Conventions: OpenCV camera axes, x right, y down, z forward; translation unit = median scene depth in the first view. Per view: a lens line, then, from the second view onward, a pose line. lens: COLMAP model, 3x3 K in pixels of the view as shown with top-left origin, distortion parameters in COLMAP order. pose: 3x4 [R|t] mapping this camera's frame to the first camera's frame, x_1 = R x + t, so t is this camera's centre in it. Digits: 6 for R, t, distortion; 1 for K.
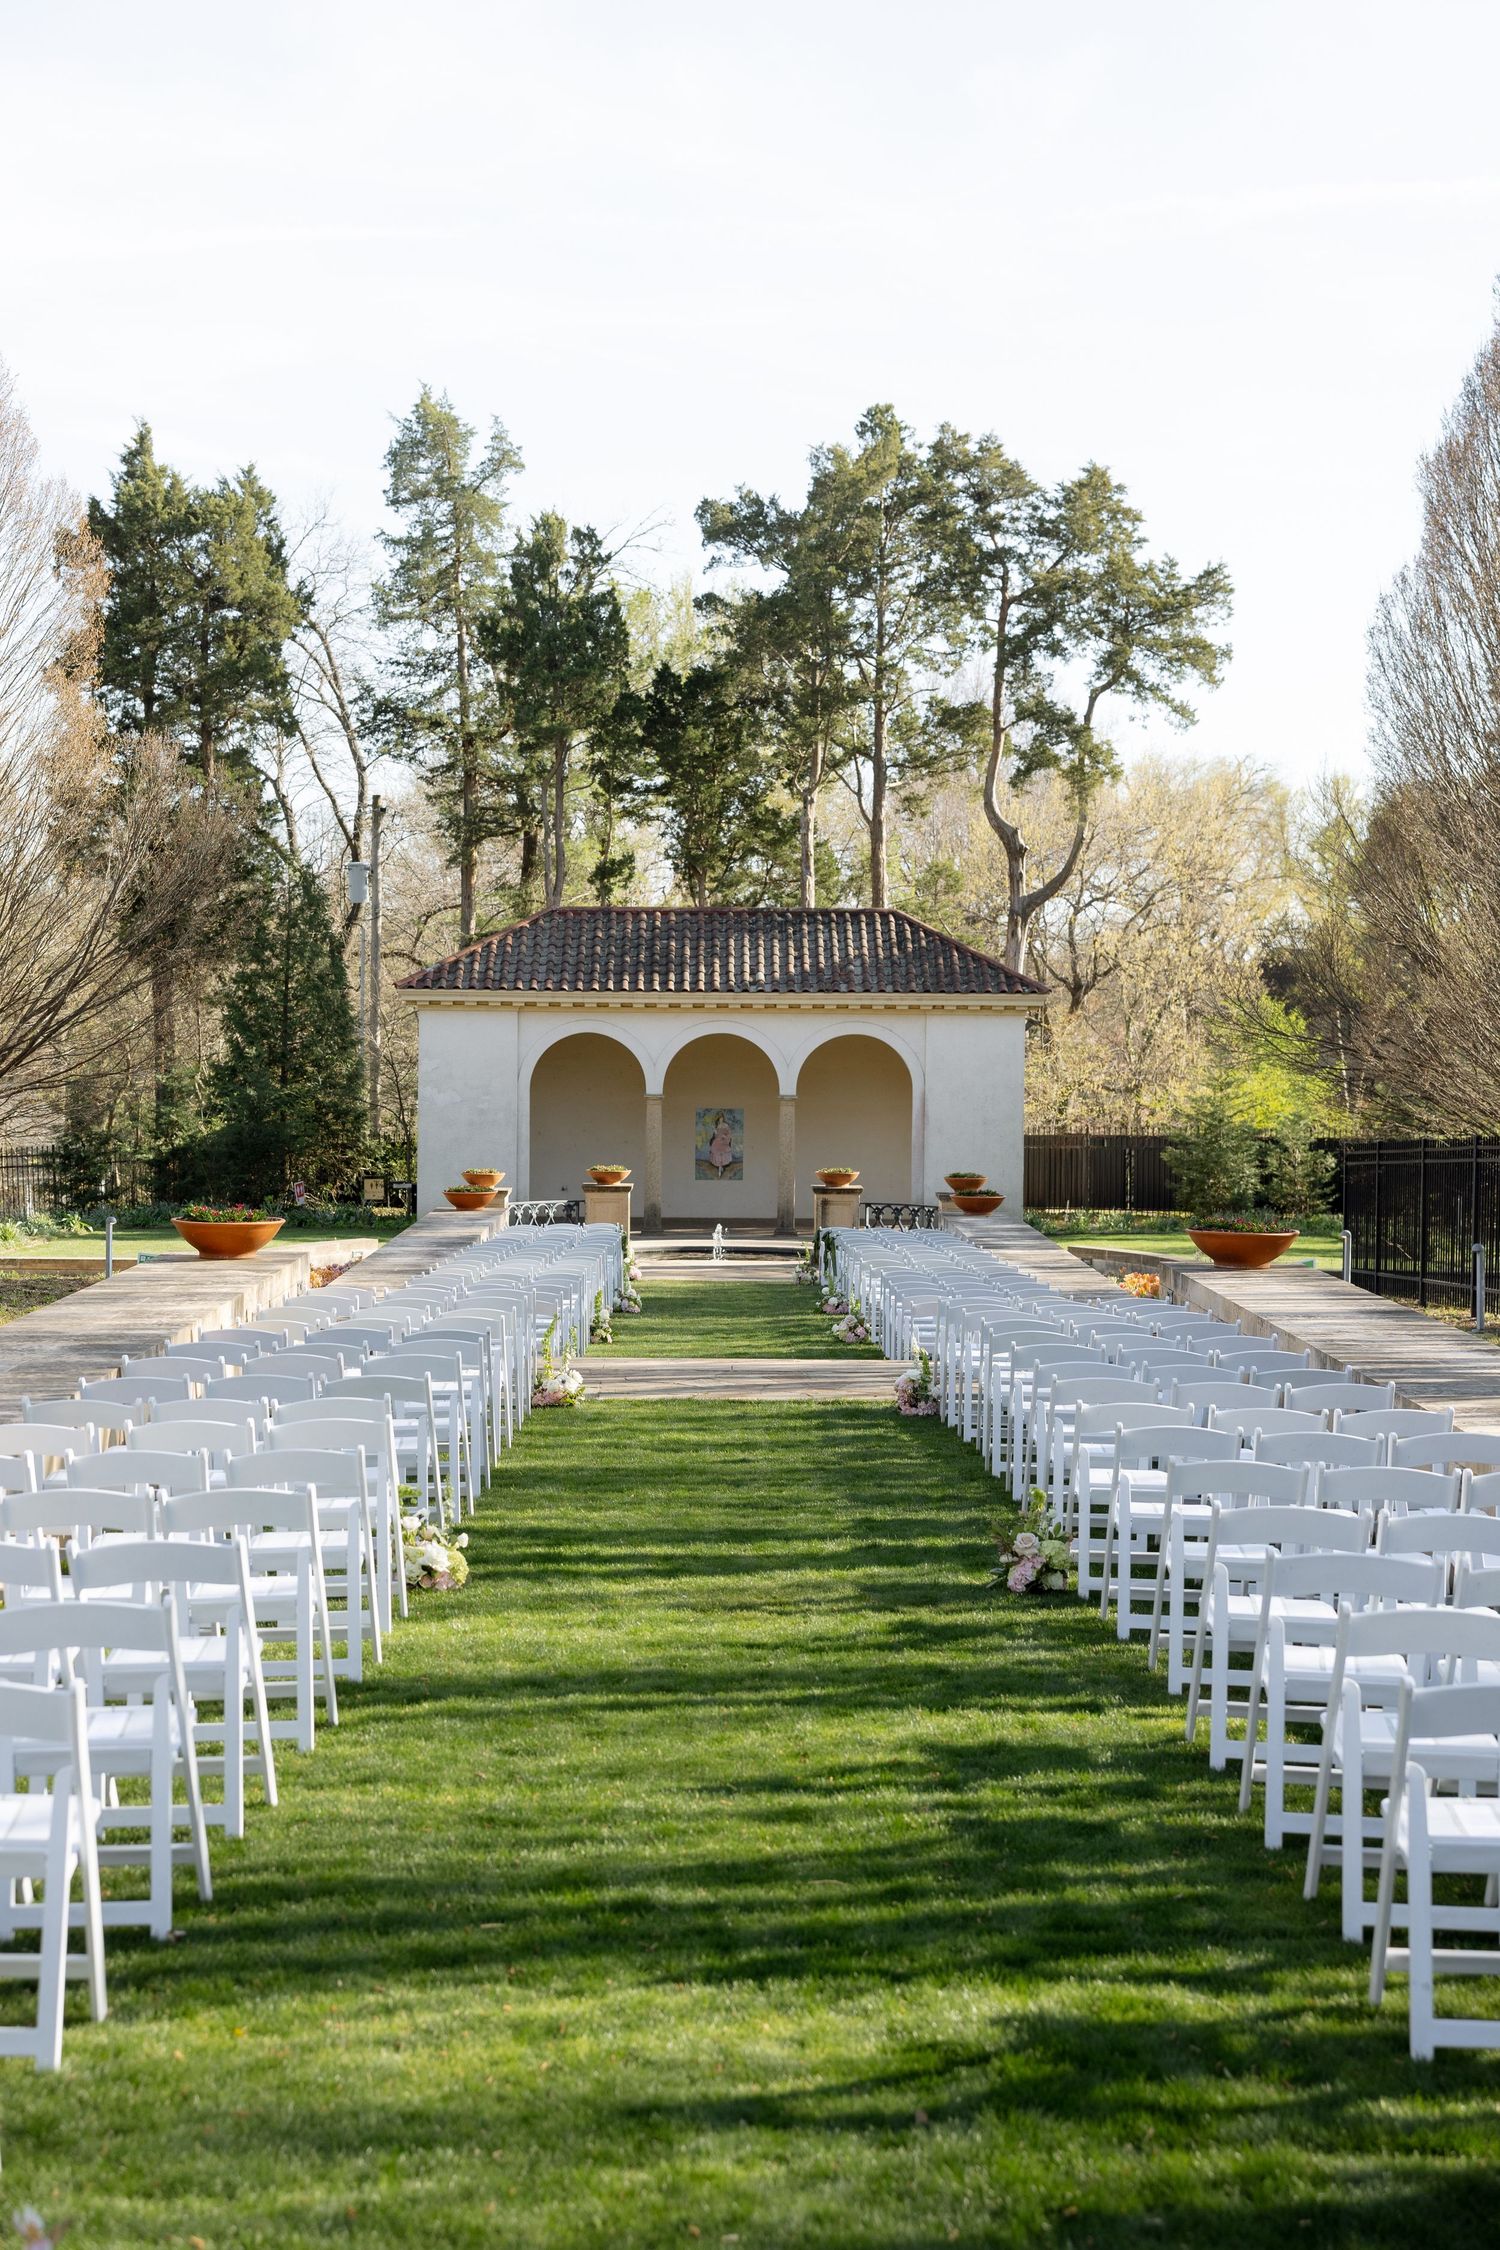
lens RADIAL K [[3201.3, 0, 750.0], [0, 3201.3, 1125.0], [0, 0, 1]] dist [0.010528, 0.014356]
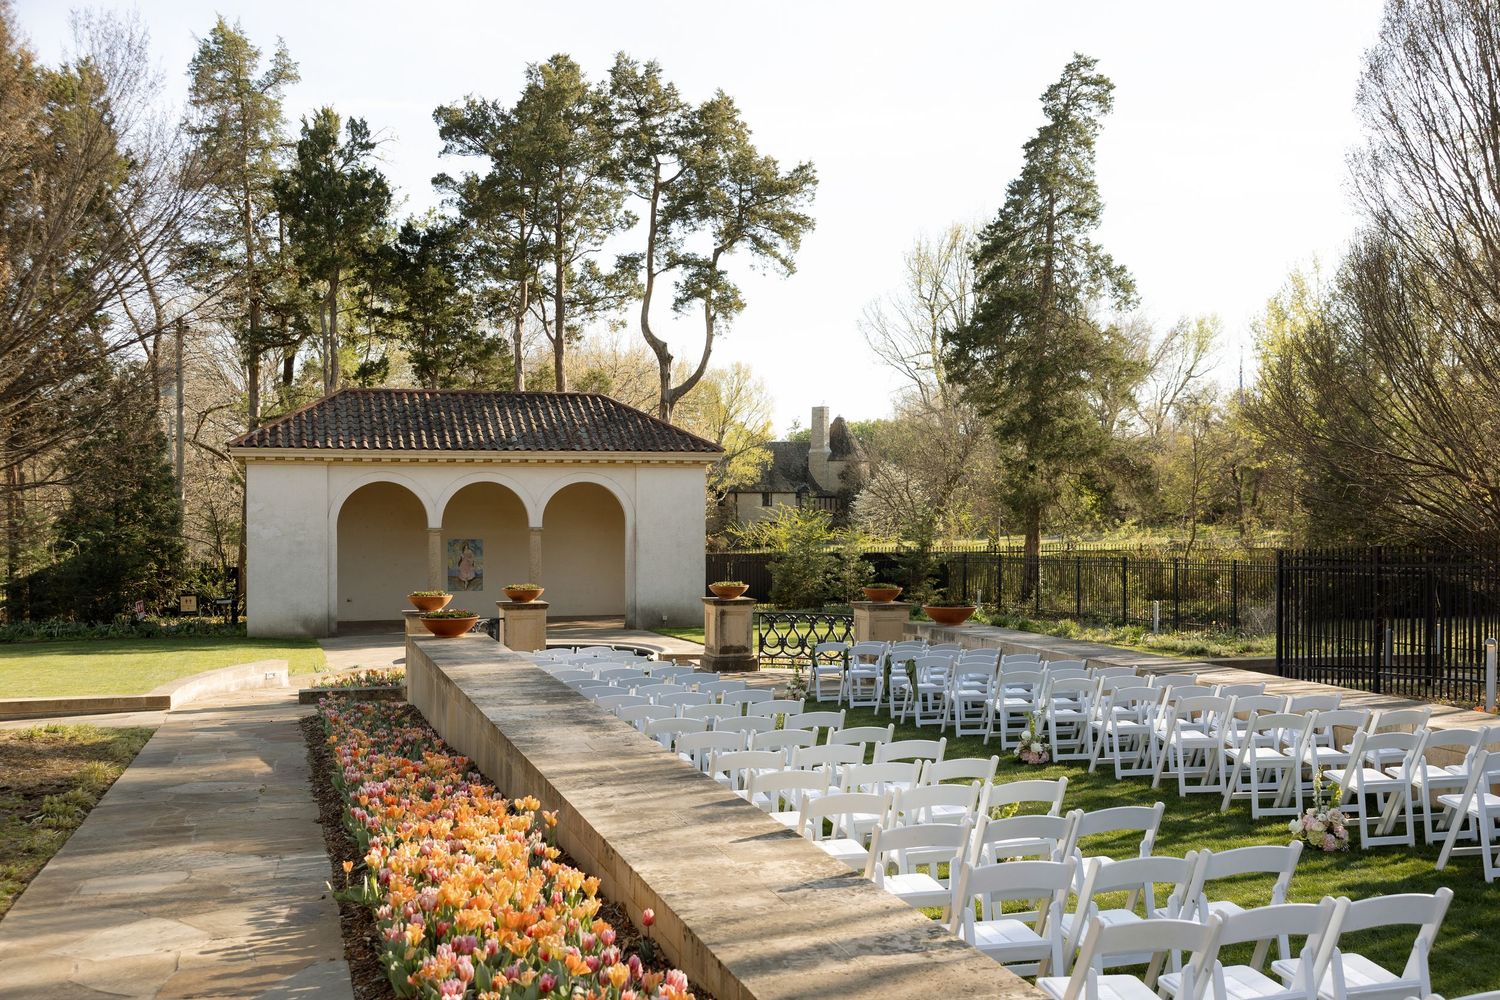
lens RADIAL K [[1560.4, 0, 750.0], [0, 1560.4, 500.0], [0, 0, 1]] dist [0.100109, -0.169342]
pose [[0.961916, -0.008432, 0.273215, -0.073724], [0.017755, 0.999341, -0.031667, 0.001579], [-0.272768, 0.035312, 0.961432, 0.309759]]
